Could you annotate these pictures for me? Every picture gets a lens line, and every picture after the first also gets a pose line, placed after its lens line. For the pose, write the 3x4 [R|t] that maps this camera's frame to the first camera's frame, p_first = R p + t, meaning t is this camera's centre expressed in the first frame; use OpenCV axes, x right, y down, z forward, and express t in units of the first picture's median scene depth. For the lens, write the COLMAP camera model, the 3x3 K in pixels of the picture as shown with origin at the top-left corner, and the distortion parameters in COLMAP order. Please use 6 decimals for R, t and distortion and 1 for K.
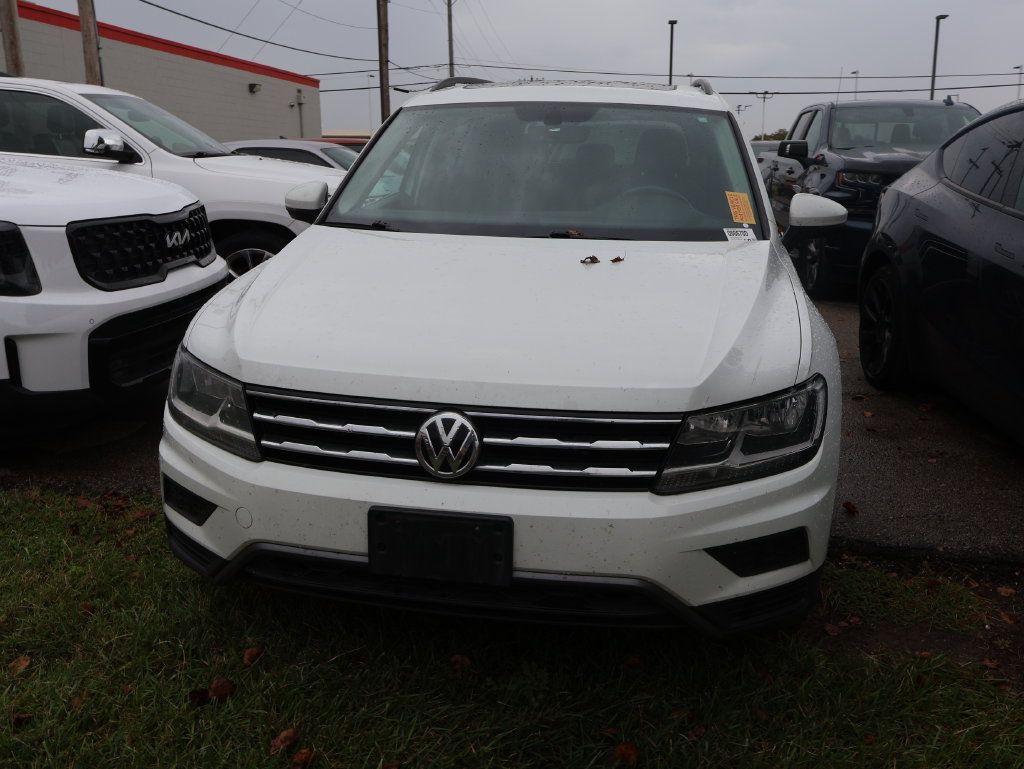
lens RADIAL K [[972.4, 0, 507.8], [0, 972.4, 380.3], [0, 0, 1]] dist [0.000208, 0.000000]
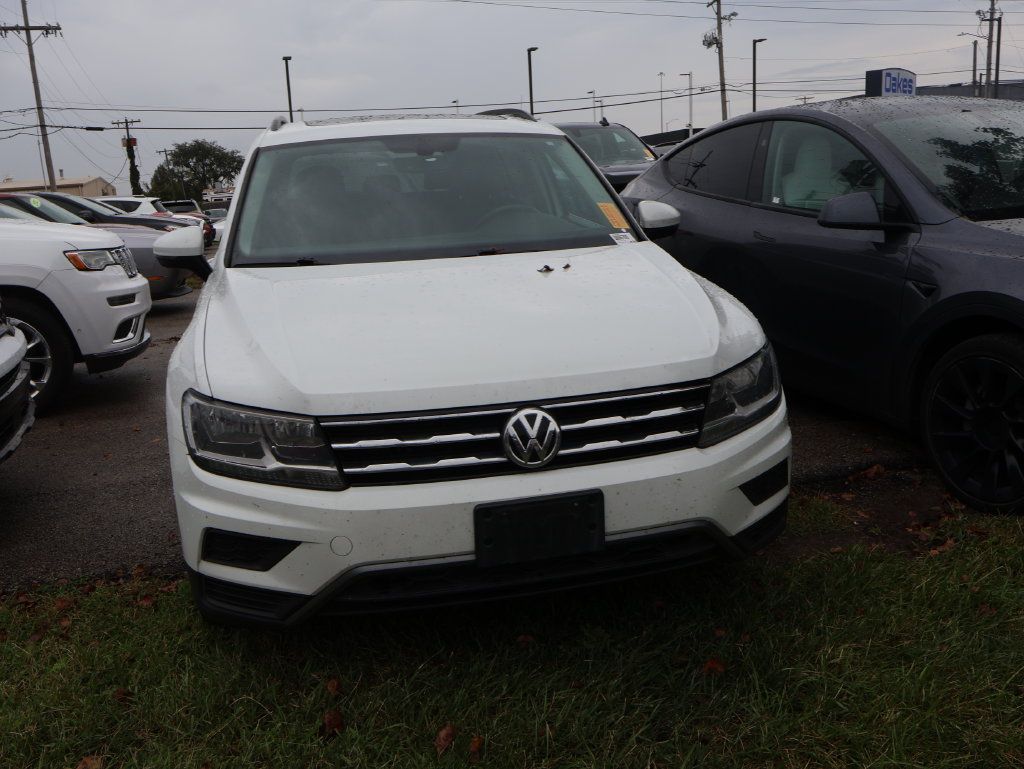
lens RADIAL K [[972.4, 0, 533.4], [0, 972.4, 381.7], [0, 0, 1]] dist [0.000208, 0.000000]
pose [[0.907957, -0.145855, 0.392861, -0.458244], [0.157805, 0.987468, 0.001902, 0.001165], [-0.388215, 0.060269, 0.919596, -0.026697]]
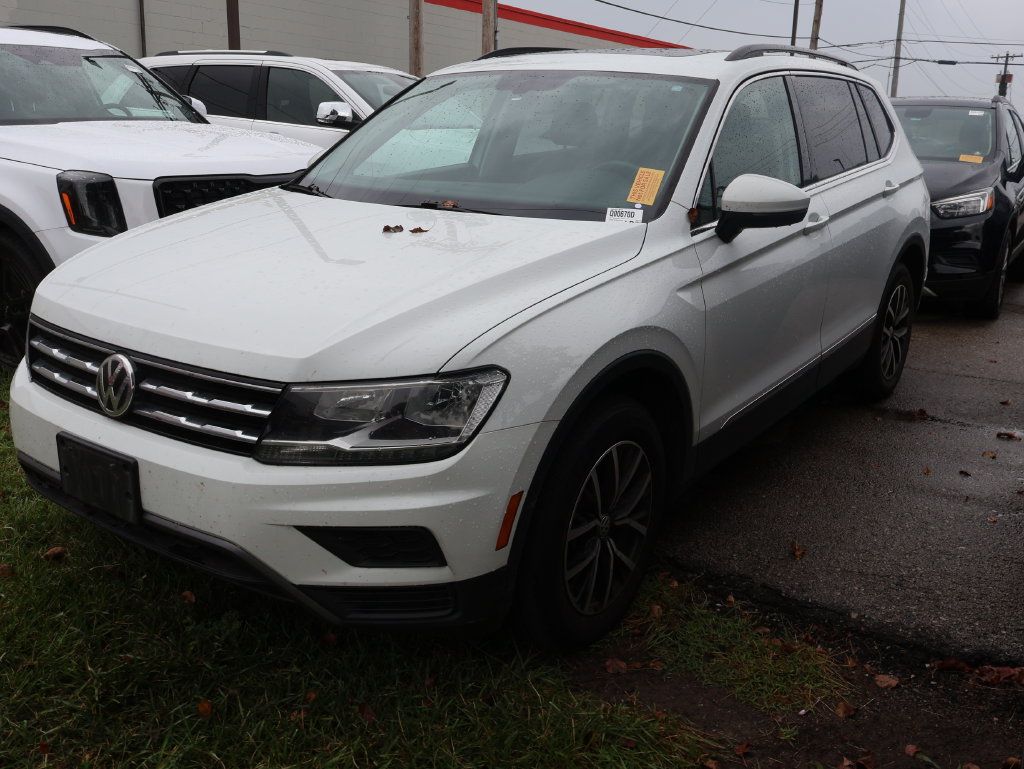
lens RADIAL K [[972.4, 0, 514.7], [0, 972.4, 374.2], [0, 0, 1]] dist [0.000208, 0.000000]
pose [[0.898244, 0.122781, -0.421998, 0.736884], [-0.117558, 0.992320, 0.038487, -0.036746], [0.423483, 0.015038, 0.905779, 0.200660]]
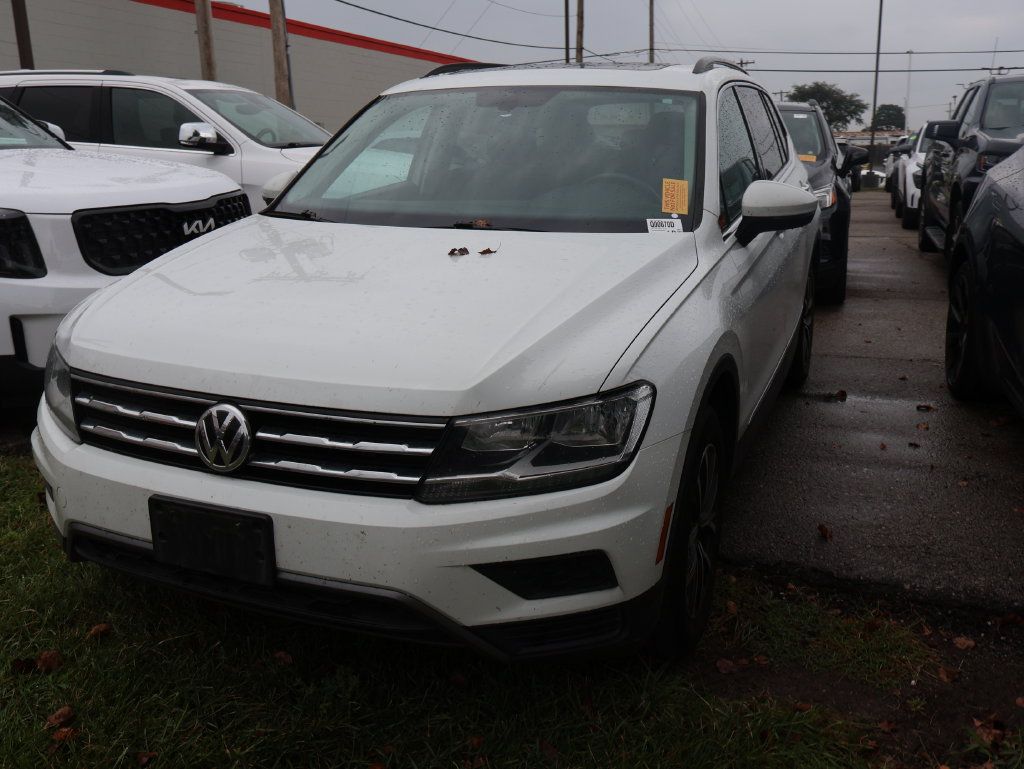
lens RADIAL K [[972.4, 0, 493.5], [0, 972.4, 364.4], [0, 0, 1]] dist [0.000208, 0.000000]
pose [[0.973032, 0.037507, -0.227599, 0.399994], [-0.038156, 0.999271, 0.001548, -0.018777], [0.227491, 0.007178, 0.973754, 0.095356]]
